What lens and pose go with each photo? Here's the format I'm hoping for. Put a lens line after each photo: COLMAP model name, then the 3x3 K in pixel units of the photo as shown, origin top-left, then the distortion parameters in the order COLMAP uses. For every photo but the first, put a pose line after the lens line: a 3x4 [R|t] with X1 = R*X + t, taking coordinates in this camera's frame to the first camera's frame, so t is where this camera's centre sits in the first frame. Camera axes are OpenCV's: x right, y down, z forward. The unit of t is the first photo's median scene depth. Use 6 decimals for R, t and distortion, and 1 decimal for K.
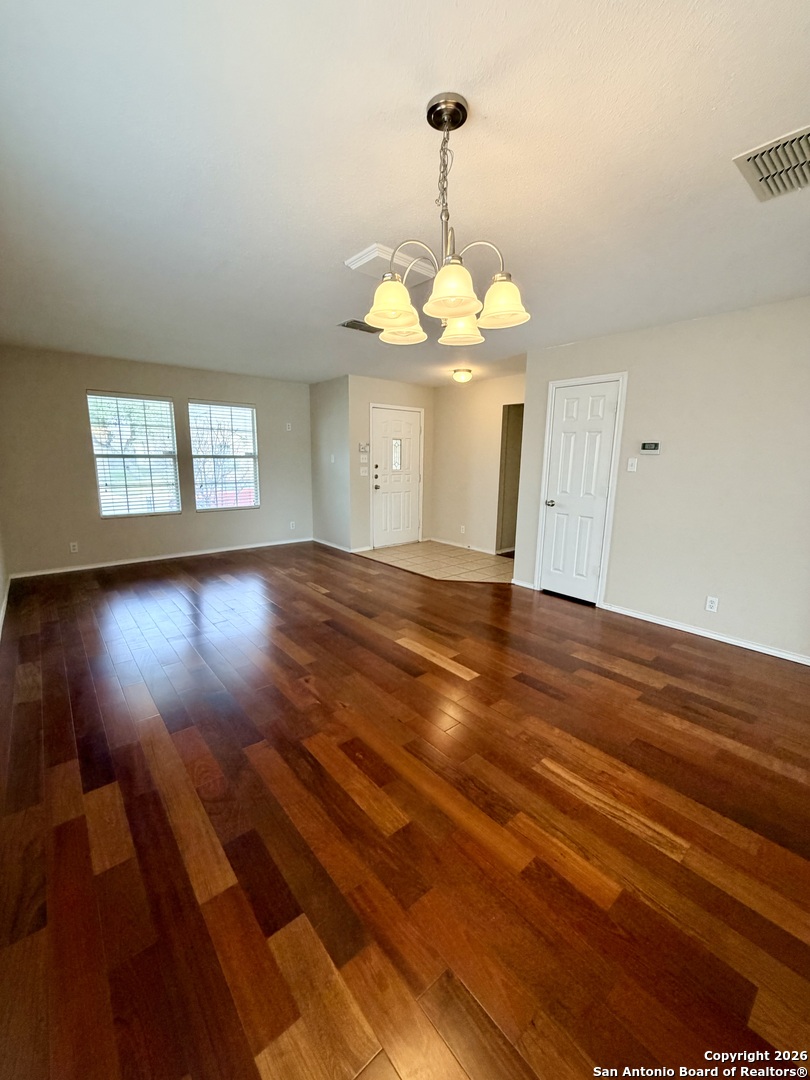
lens RADIAL K [[431.0, 0, 408.1], [0, 431.0, 539.9], [0, 0, 1]] dist [-0.001987, 0.000976]
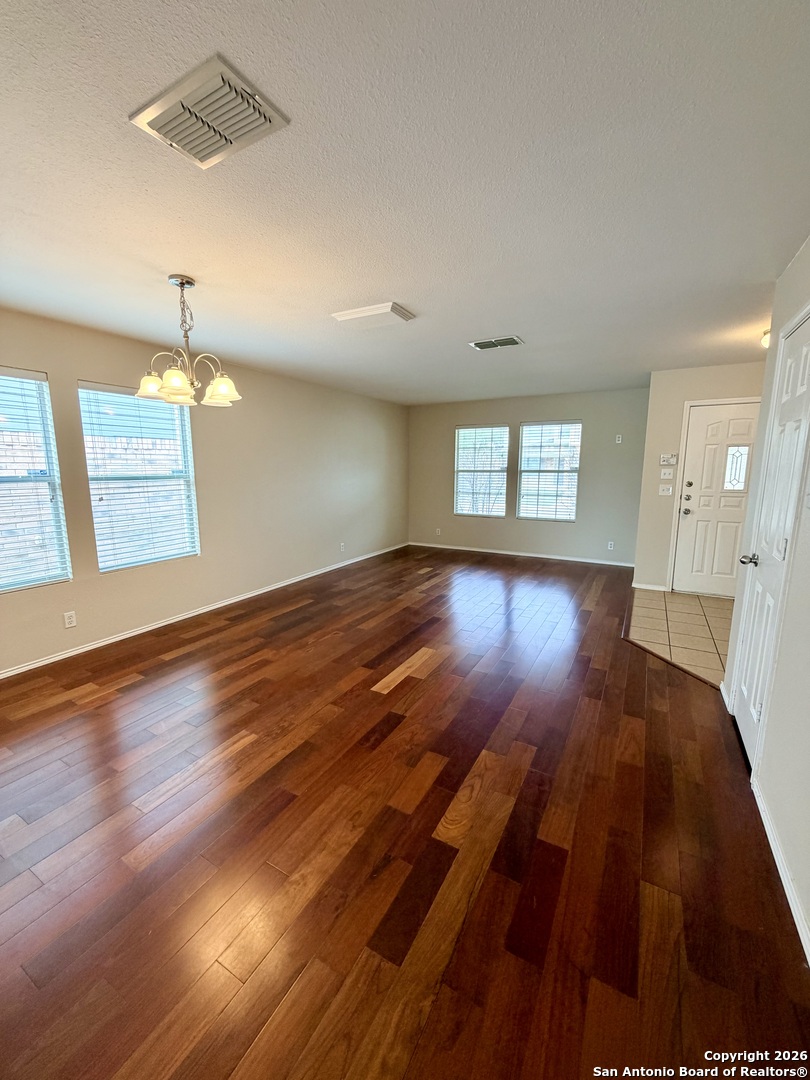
lens RADIAL K [[431.0, 0, 398.5], [0, 431.0, 536.4], [0, 0, 1]] dist [-0.001987, 0.000976]
pose [[0.344076, 0.139873, -0.928465, 0.485808], [-0.175286, 0.981027, 0.082833, -0.058177], [0.922435, 0.134246, 0.362065, 0.291867]]
